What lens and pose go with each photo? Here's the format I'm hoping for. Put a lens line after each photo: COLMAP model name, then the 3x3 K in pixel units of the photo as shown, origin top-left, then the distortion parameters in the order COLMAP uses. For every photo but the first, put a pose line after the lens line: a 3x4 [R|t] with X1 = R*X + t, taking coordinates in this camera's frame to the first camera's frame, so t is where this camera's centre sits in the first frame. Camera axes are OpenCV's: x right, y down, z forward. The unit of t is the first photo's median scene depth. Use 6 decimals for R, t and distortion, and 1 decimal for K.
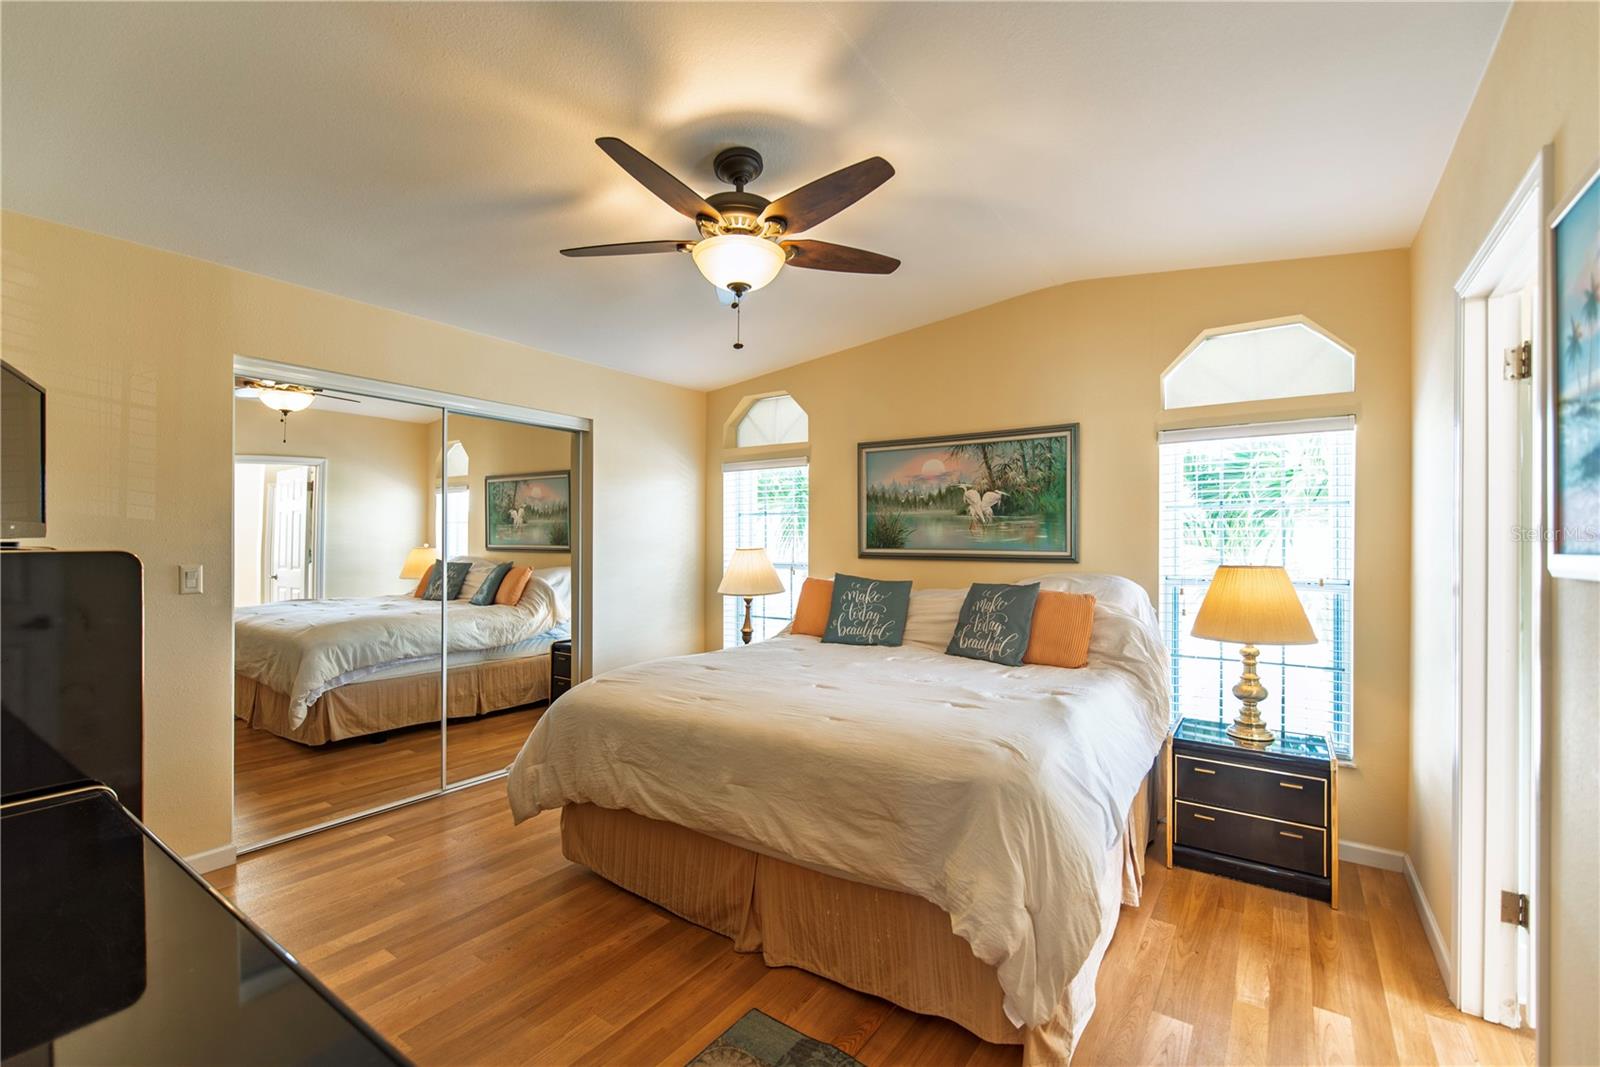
lens RADIAL K [[687.4, 0, 803.8], [0, 687.4, 538.1], [0, 0, 1]] dist [-0.000799, 0.000283]
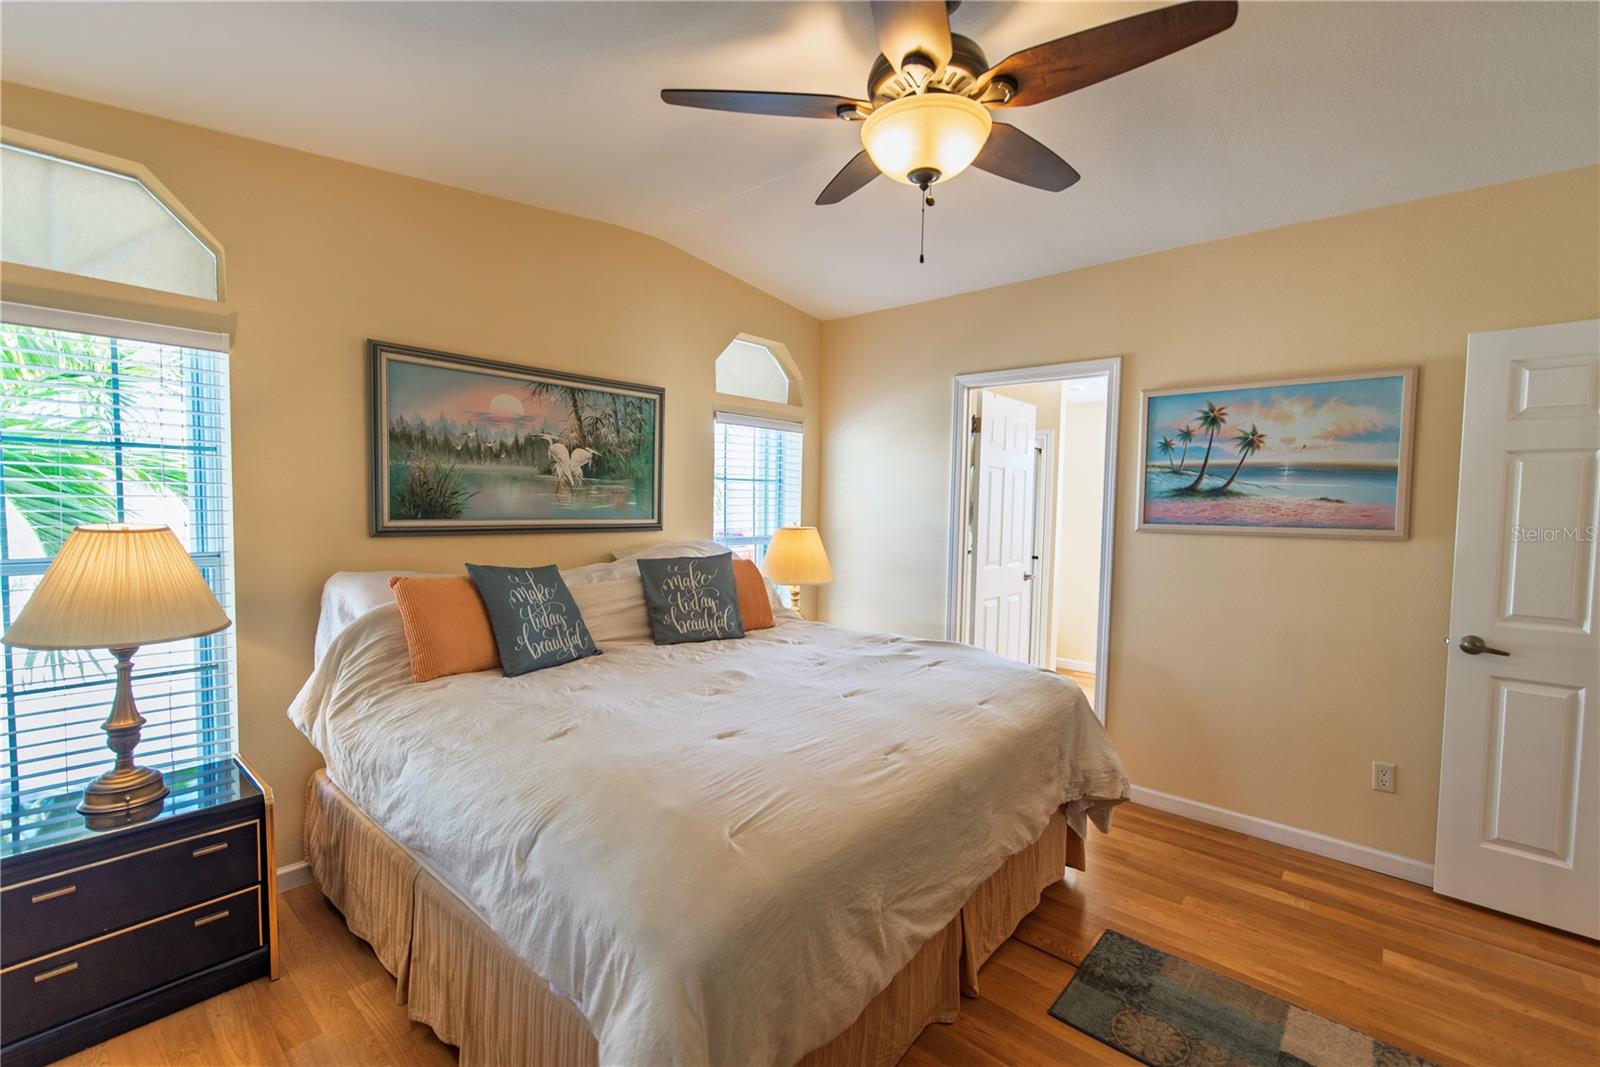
lens RADIAL K [[687.4, 0, 804.4], [0, 687.4, 531.3], [0, 0, 1]] dist [-0.000799, 0.000283]
pose [[0.105005, -0.047466, 0.993338, -0.524997], [-0.023399, 0.998466, 0.050185, -0.015647], [-0.994196, -0.028513, 0.103733, 0.638226]]
